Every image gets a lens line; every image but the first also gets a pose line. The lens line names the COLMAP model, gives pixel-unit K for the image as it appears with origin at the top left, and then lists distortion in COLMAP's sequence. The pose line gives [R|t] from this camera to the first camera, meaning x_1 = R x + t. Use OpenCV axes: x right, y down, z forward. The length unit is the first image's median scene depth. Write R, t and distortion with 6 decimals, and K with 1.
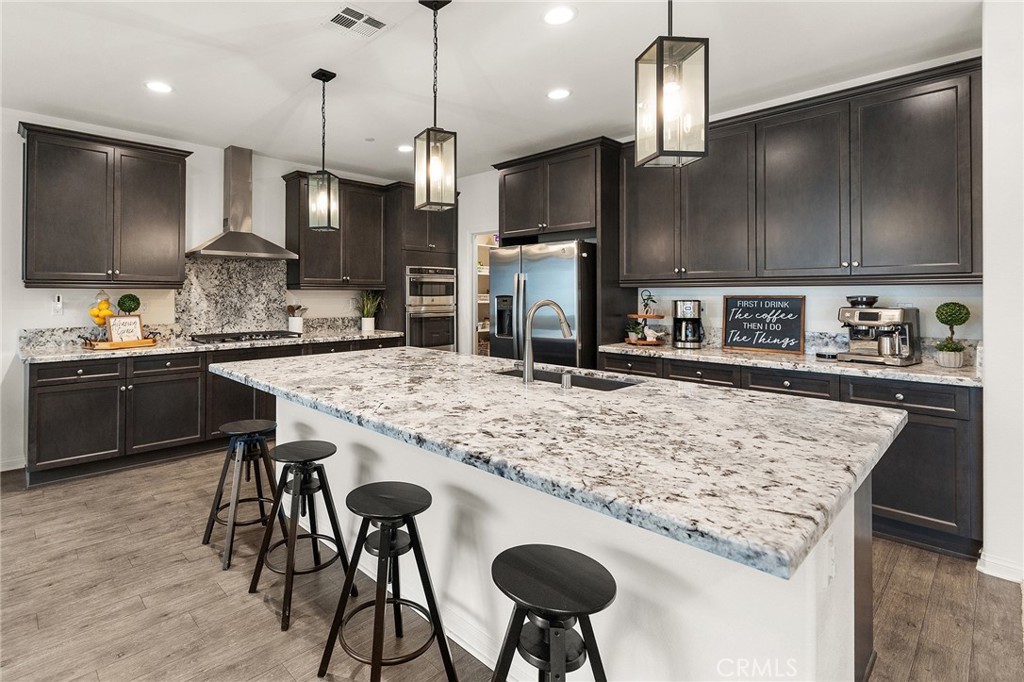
lens RADIAL K [[498.6, 0, 427.6], [0, 498.6, 286.4], [0, 0, 1]] dist [0.005814, 0.000356]
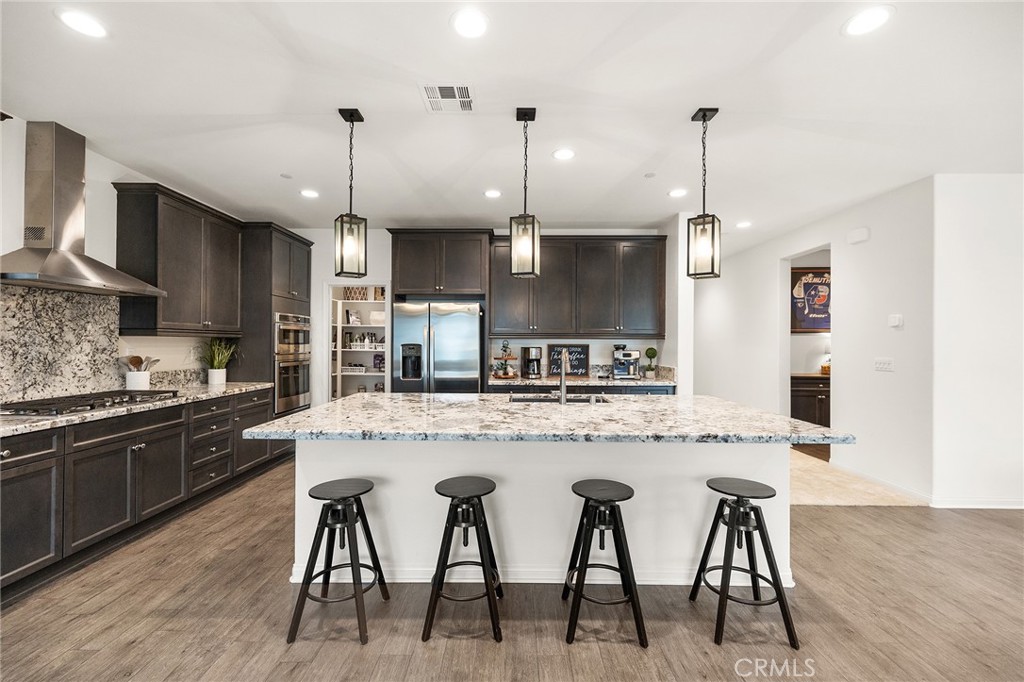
lens RADIAL K [[432.2, 0, 509.2], [0, 432.2, 334.1], [0, 0, 1]] dist [0.004607, 0.000678]
pose [[0.665999, 0.018327, 0.745728, -0.465182], [-0.015978, 0.999819, -0.010301, 0.002025], [-0.745782, -0.005055, 0.666171, 0.154866]]
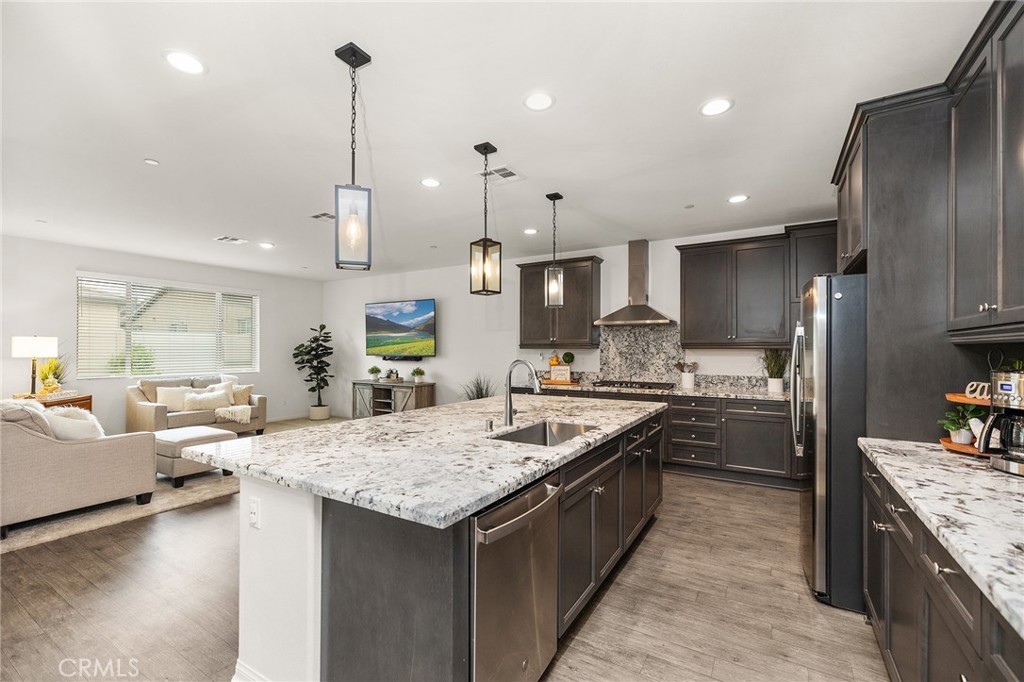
lens RADIAL K [[431.6, 0, 510.0], [0, 431.6, 346.8], [0, 0, 1]] dist [0.000797, 0.000506]
pose [[0.301908, -0.008055, -0.953303, 0.675311], [0.013291, 0.999903, -0.004239, 0.001029], [0.953244, -0.011390, 0.301986, 0.380890]]
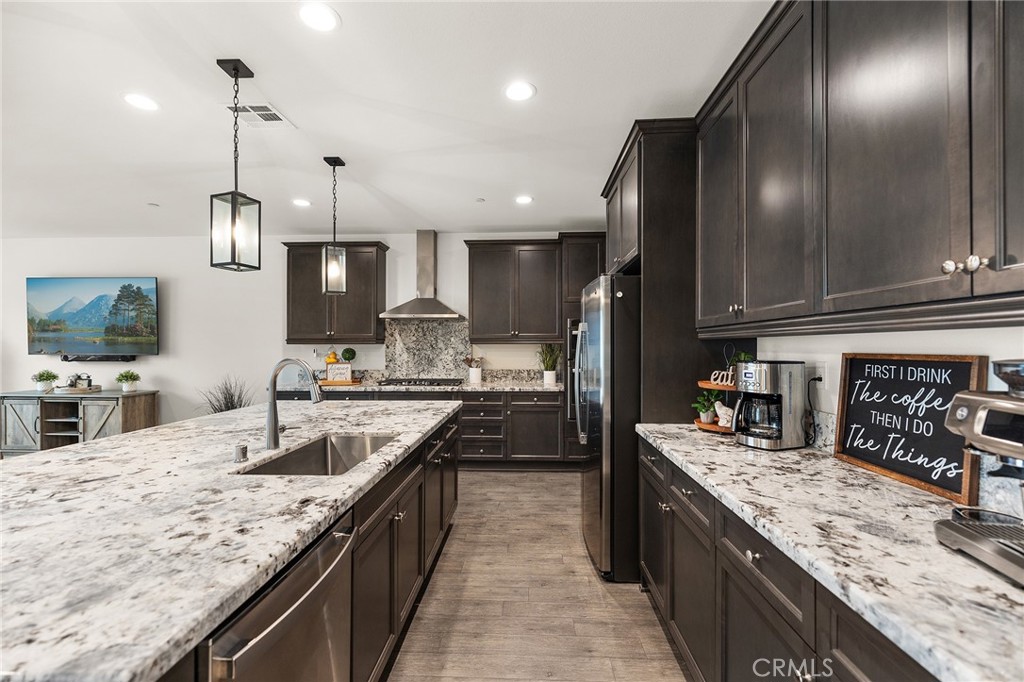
lens RADIAL K [[431.3, 0, 509.8], [0, 431.3, 343.4], [0, 0, 1]] dist [0.002786, 0.000213]
pose [[0.724399, -0.006234, -0.689353, 0.581879], [0.013202, 0.999901, 0.004831, 0.001788], [0.689255, -0.012600, 0.724409, 0.407882]]
